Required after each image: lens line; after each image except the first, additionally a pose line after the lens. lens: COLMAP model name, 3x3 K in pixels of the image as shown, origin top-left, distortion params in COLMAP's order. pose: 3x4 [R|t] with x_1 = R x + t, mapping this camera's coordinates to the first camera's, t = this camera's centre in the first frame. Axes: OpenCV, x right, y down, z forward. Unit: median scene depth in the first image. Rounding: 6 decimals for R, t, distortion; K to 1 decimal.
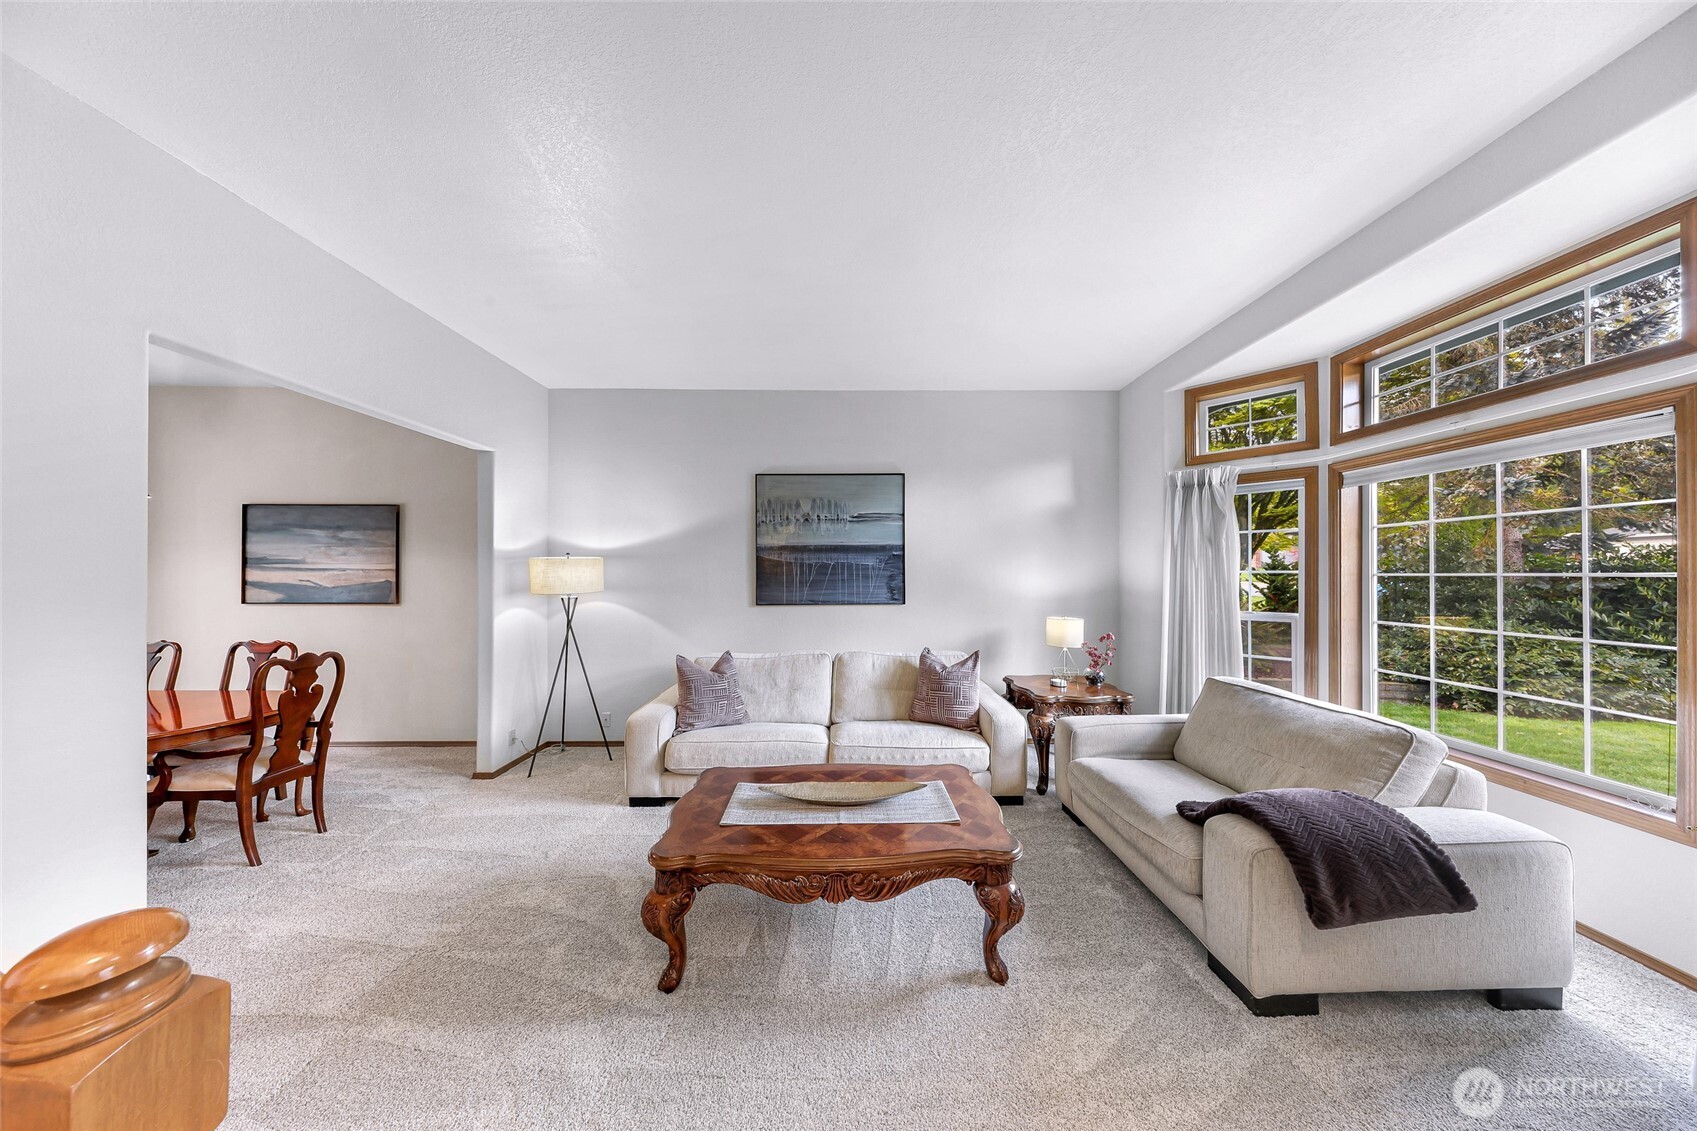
lens RADIAL K [[490.0, 0, 847.3], [0, 490.0, 569.3], [0, 0, 1]] dist [-0.001061, -0.000009]
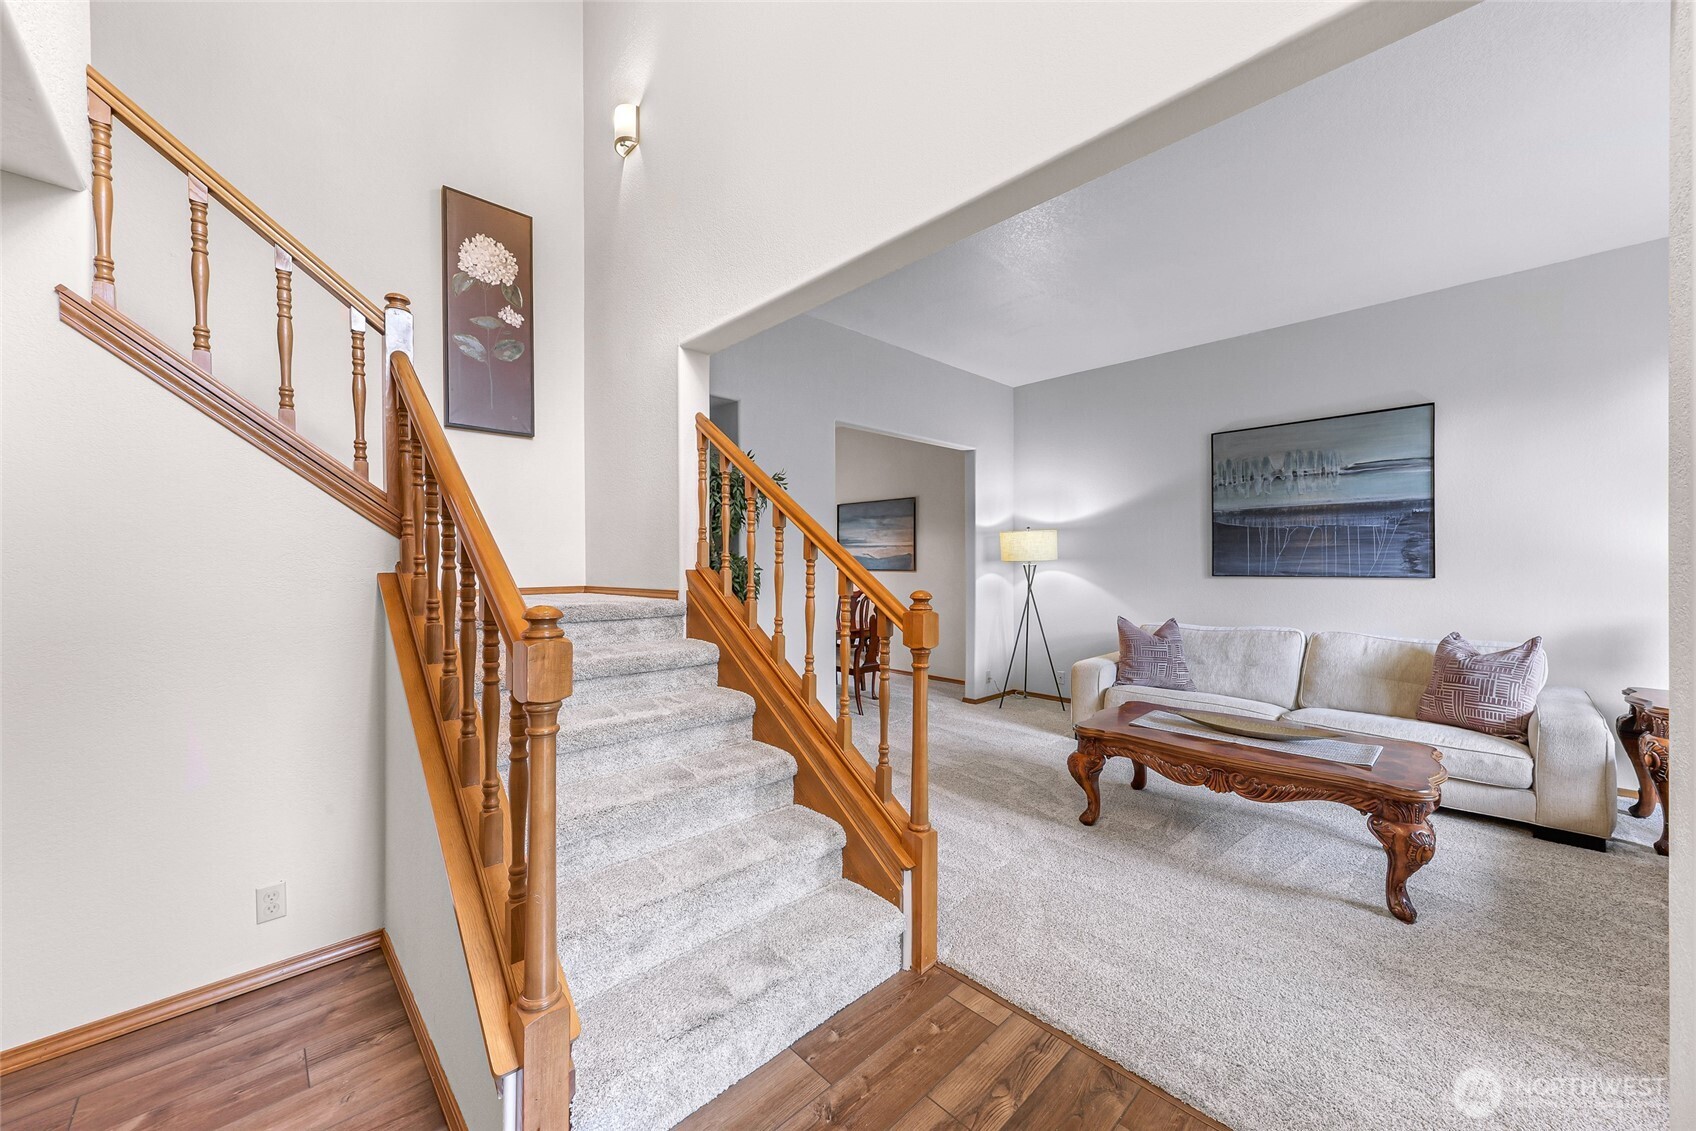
lens RADIAL K [[621.6, 0, 848.0], [0, 621.6, 565.5], [0, 0, 1]] dist [0.000164, 0.000080]
pose [[0.686595, 0.002753, -0.727035, 0.216587], [0.006339, 0.999932, 0.009773, 0.042162], [0.727013, -0.011319, 0.686531, -0.338083]]
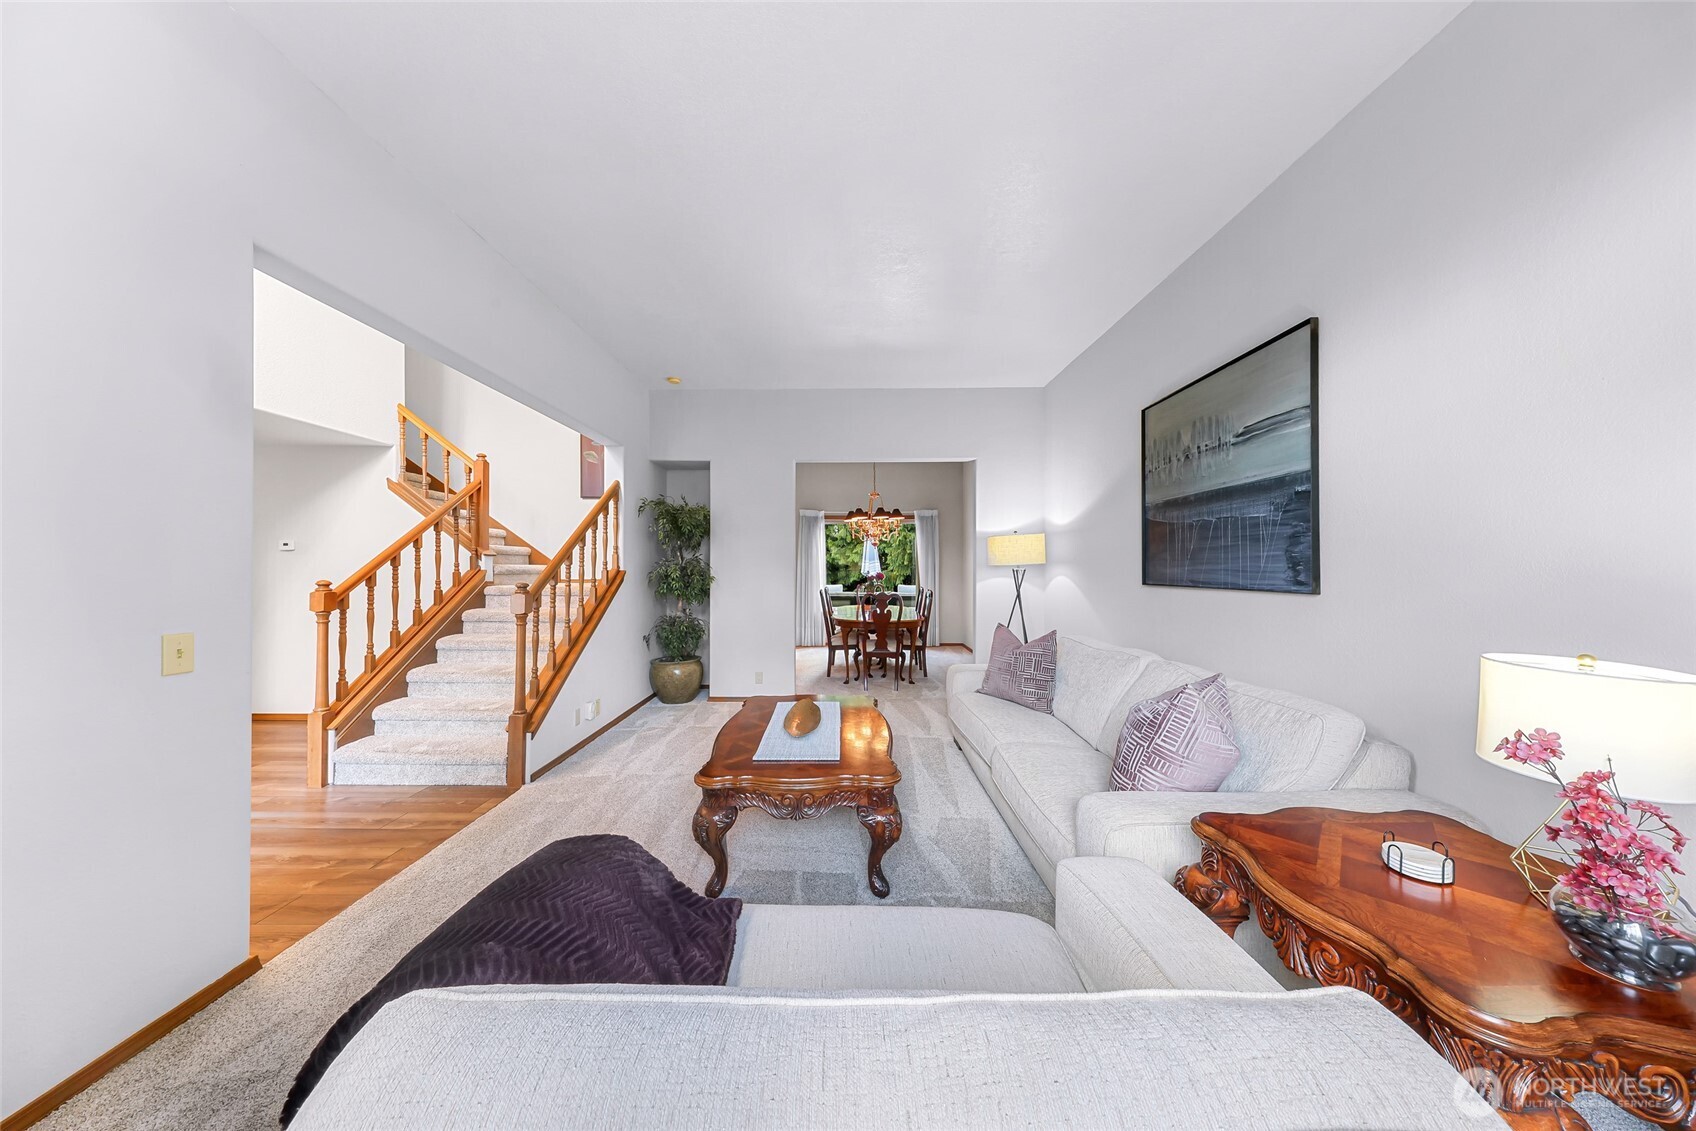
lens RADIAL K [[547.7, 0, 843.1], [0, 547.7, 562.3], [0, 0, 1]] dist [-0.000349, -0.000013]
pose [[-0.026416, -0.005028, -0.999638, 0.740754], [0.003579, 0.999980, -0.005125, 0.047280], [0.999645, -0.003713, -0.026397, 0.629361]]
